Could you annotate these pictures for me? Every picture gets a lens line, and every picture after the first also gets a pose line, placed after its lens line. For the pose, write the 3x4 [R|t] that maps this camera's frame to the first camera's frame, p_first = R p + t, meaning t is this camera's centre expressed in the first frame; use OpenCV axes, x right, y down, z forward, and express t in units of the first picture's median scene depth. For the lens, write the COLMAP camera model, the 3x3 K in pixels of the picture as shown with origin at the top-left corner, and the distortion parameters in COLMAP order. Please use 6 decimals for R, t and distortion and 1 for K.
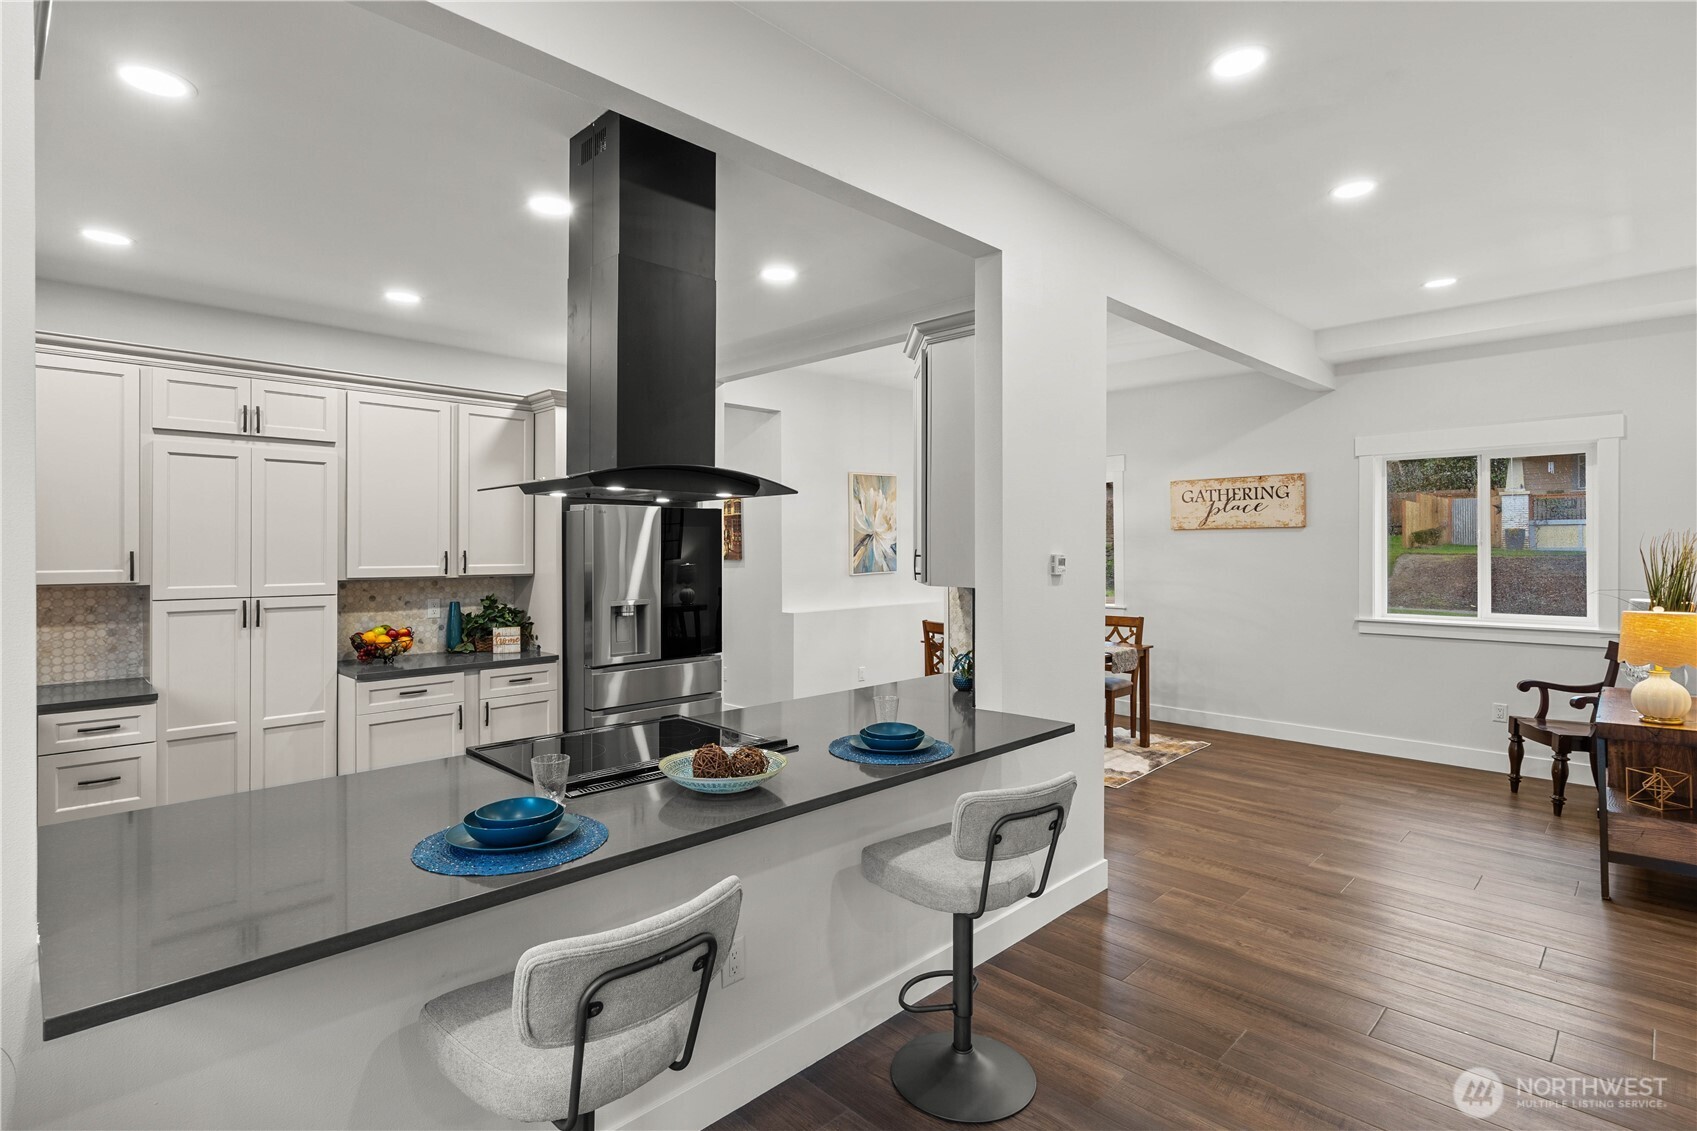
lens RADIAL K [[840.5, 0, 835.4], [0, 840.5, 546.4], [0, 0, 1]] dist [-0.001722, -0.000089]
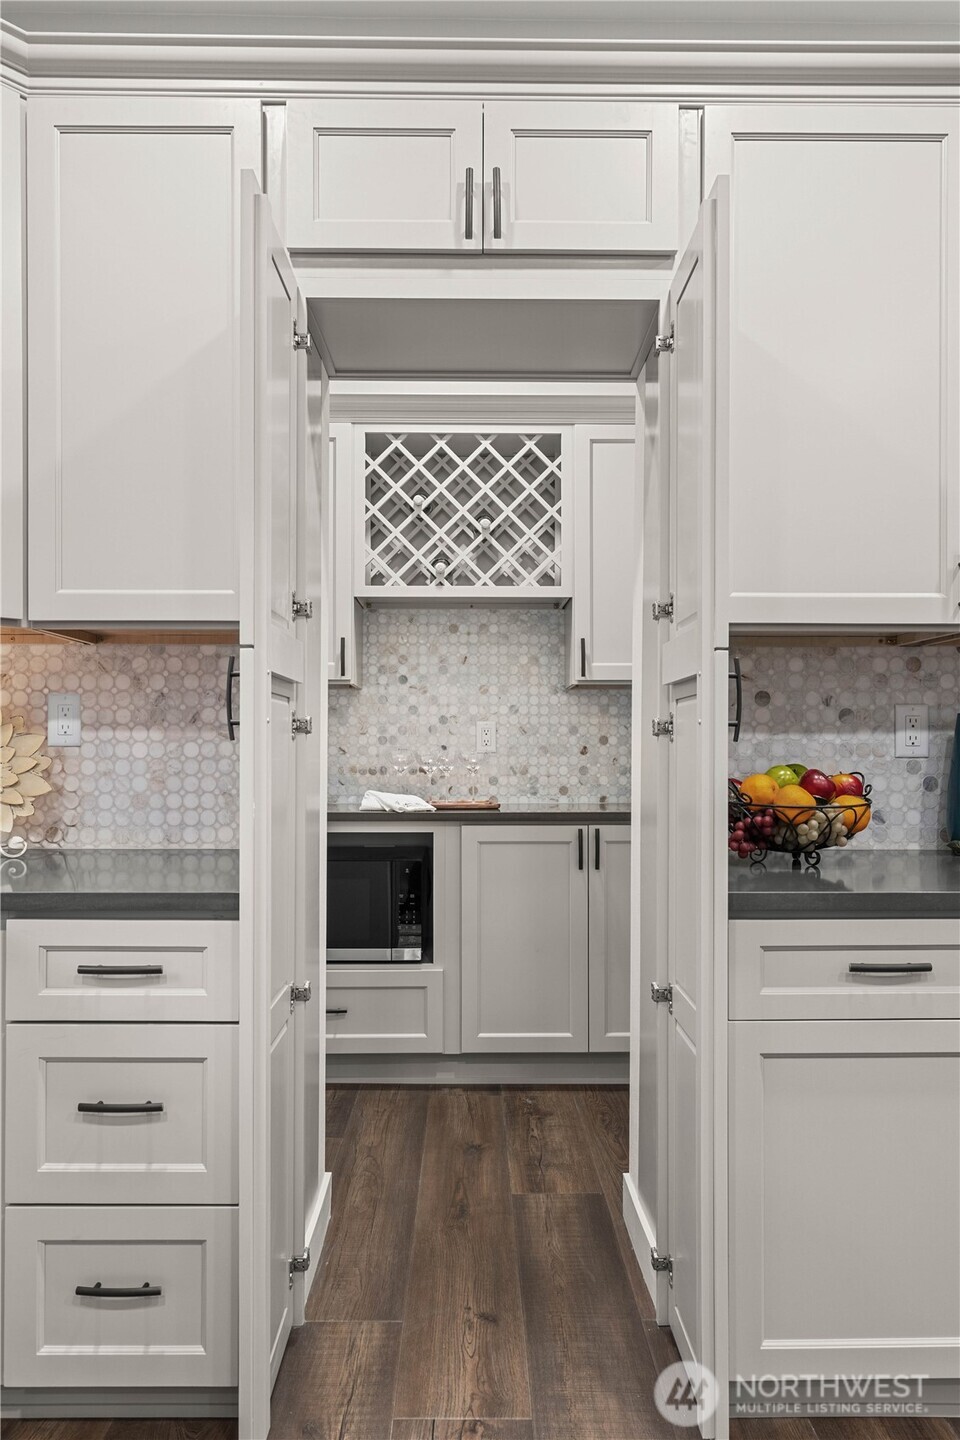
lens RADIAL K [[1004.7, 0, 483.7], [0, 1004.7, 727.9], [0, 0, 1]] dist [0.012225, 0.003214]
pose [[0.726019, -0.005643, -0.687651, -0.320479], [-0.002787, 0.999934, -0.011148, 0.080808], [0.687669, 0.010010, 0.725956, 0.565558]]
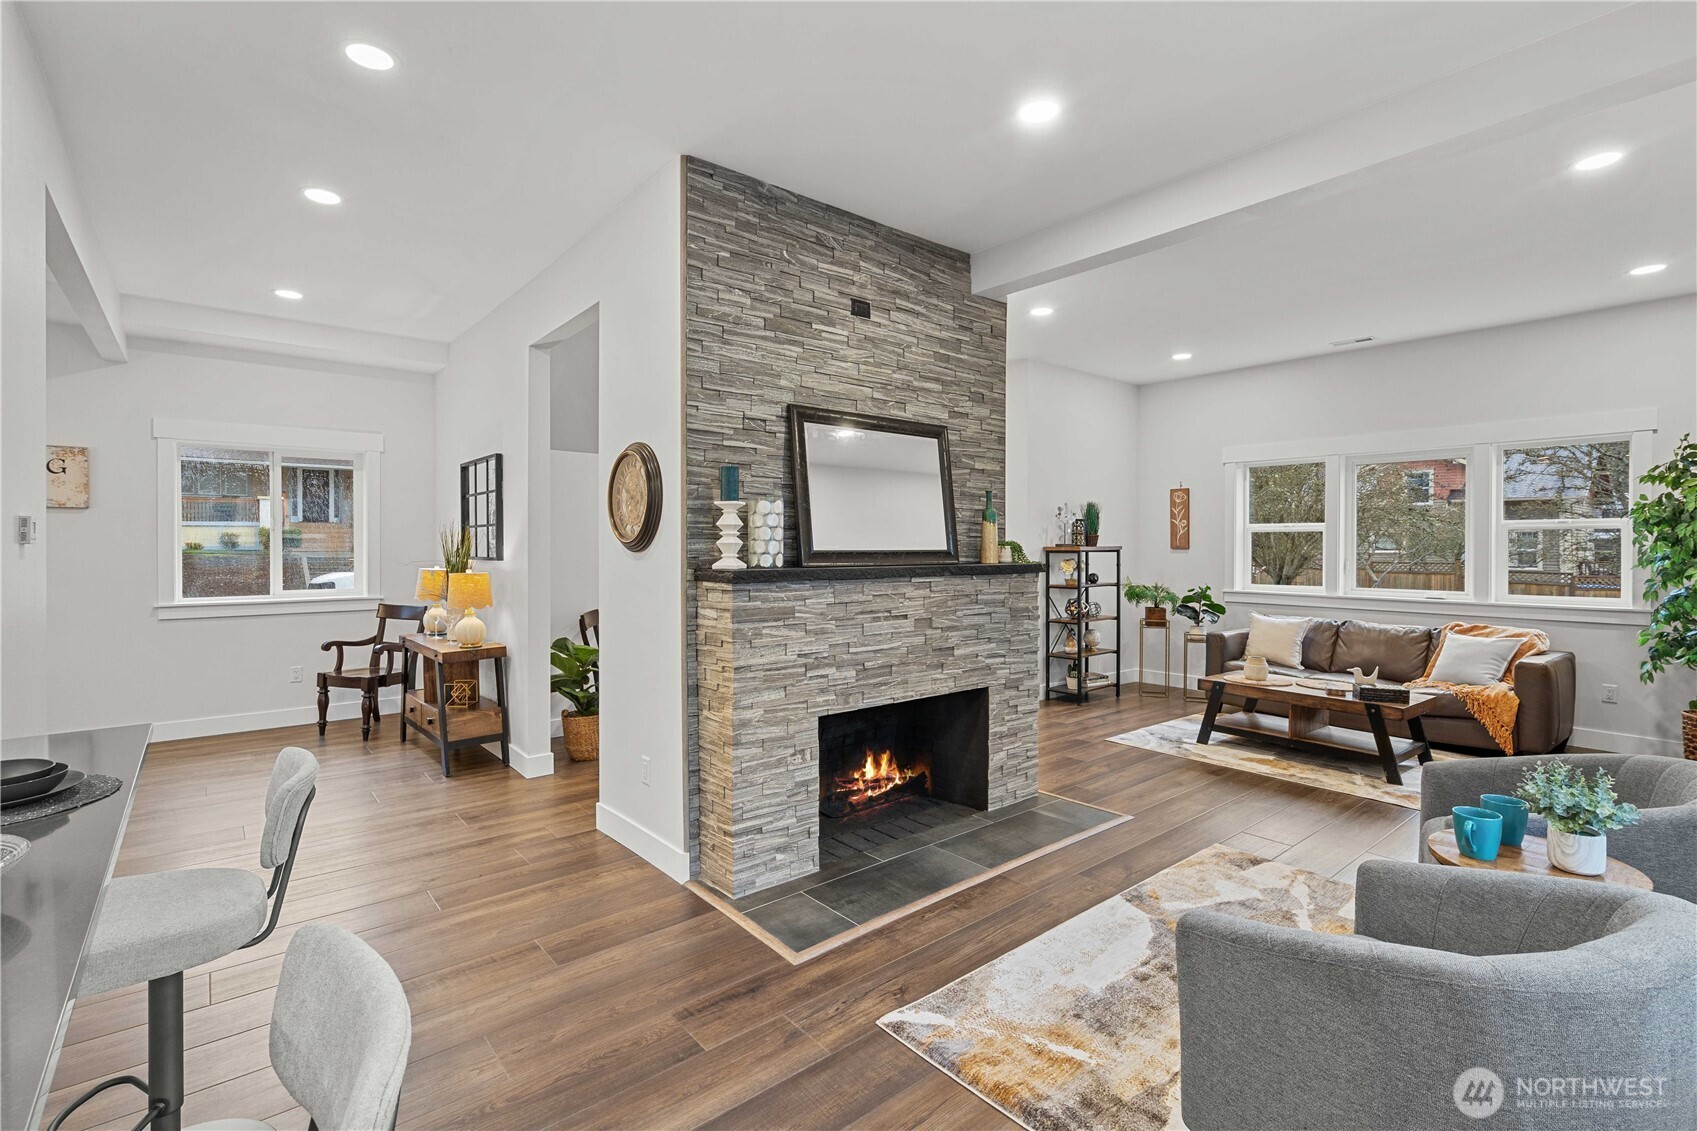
lens RADIAL K [[773.8, 0, 838.0], [0, 773.8, 554.9], [0, 0, 1]] dist [-0.006074, 0.000440]
pose [[0.086994, -0.008166, 0.996175, -0.242442], [0.000185, 0.999967, 0.008181, 0.026118], [-0.996209, -0.000527, 0.086992, 0.174592]]
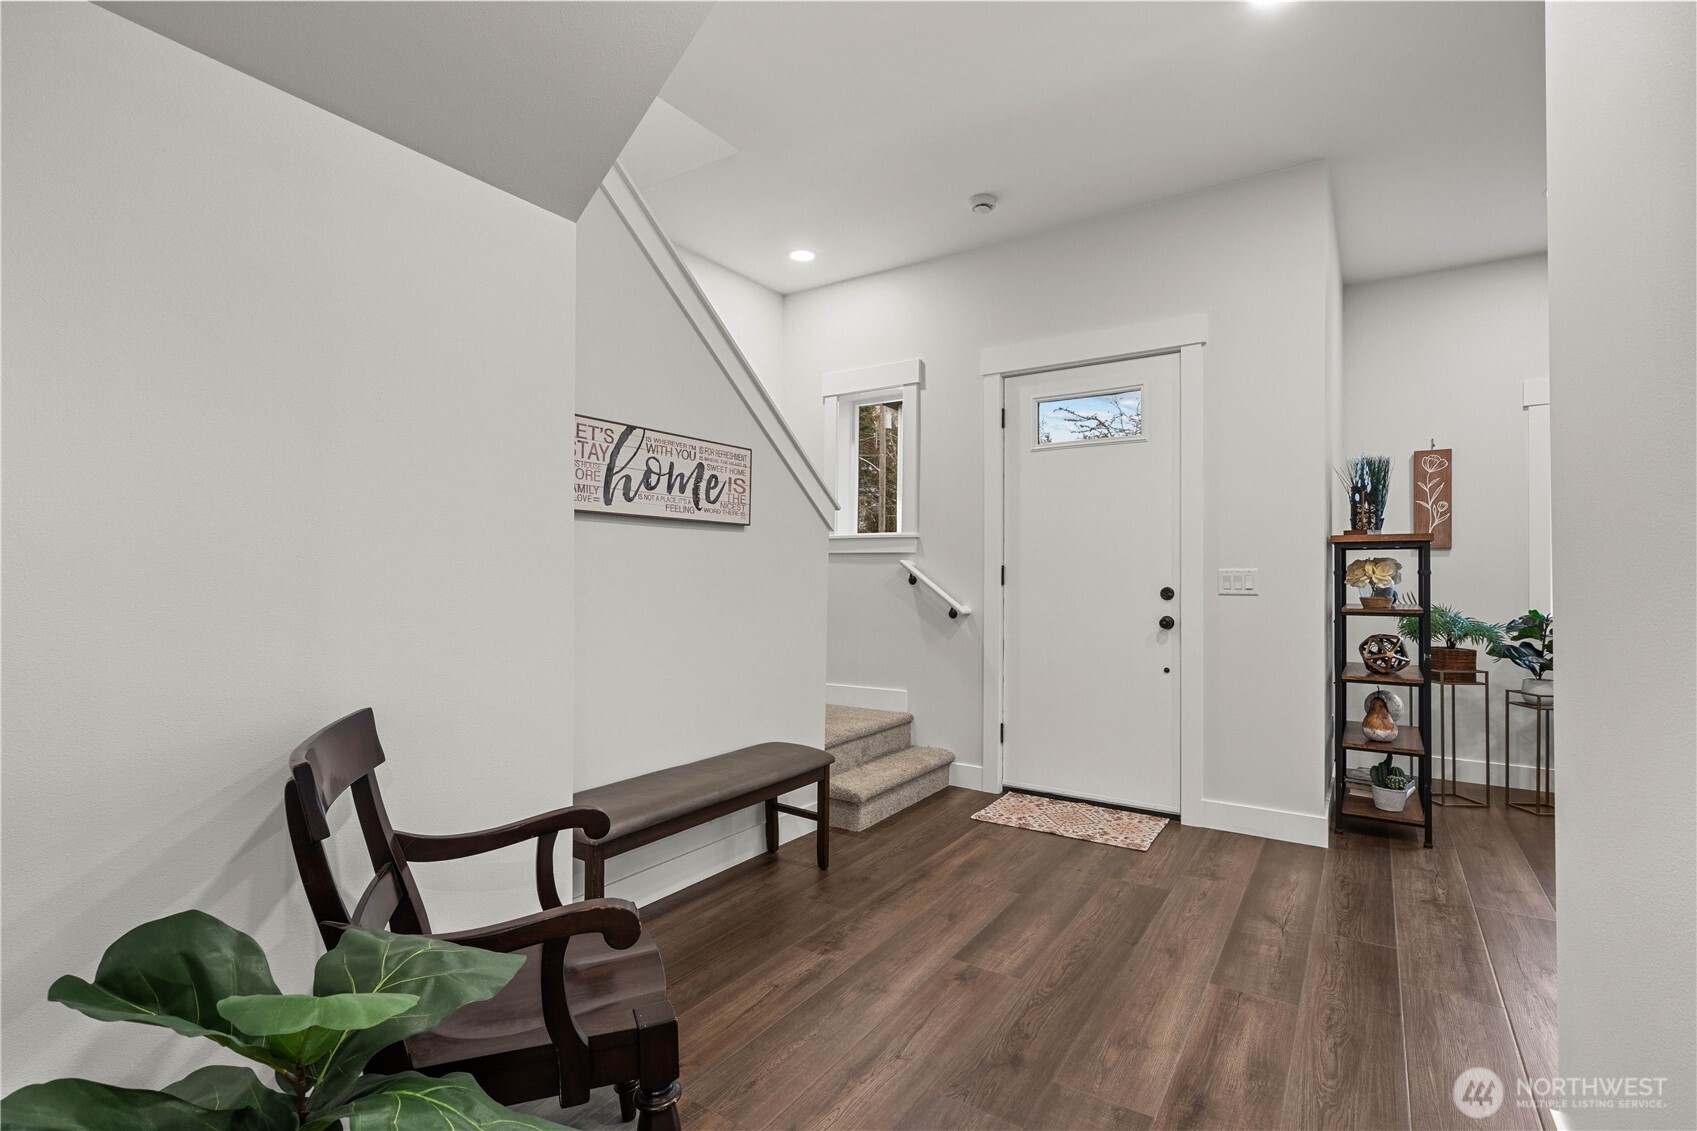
lens RADIAL K [[773.8, 0, 832.3], [0, 773.8, 577.0], [0, 0, 1]] dist [-0.006074, 0.000440]
pose [[-0.174733, -0.000095, 0.984616, 0.566821], [-0.006175, 0.999980, -0.000999, 0.066658], [-0.984596, -0.006254, -0.174730, 0.516149]]
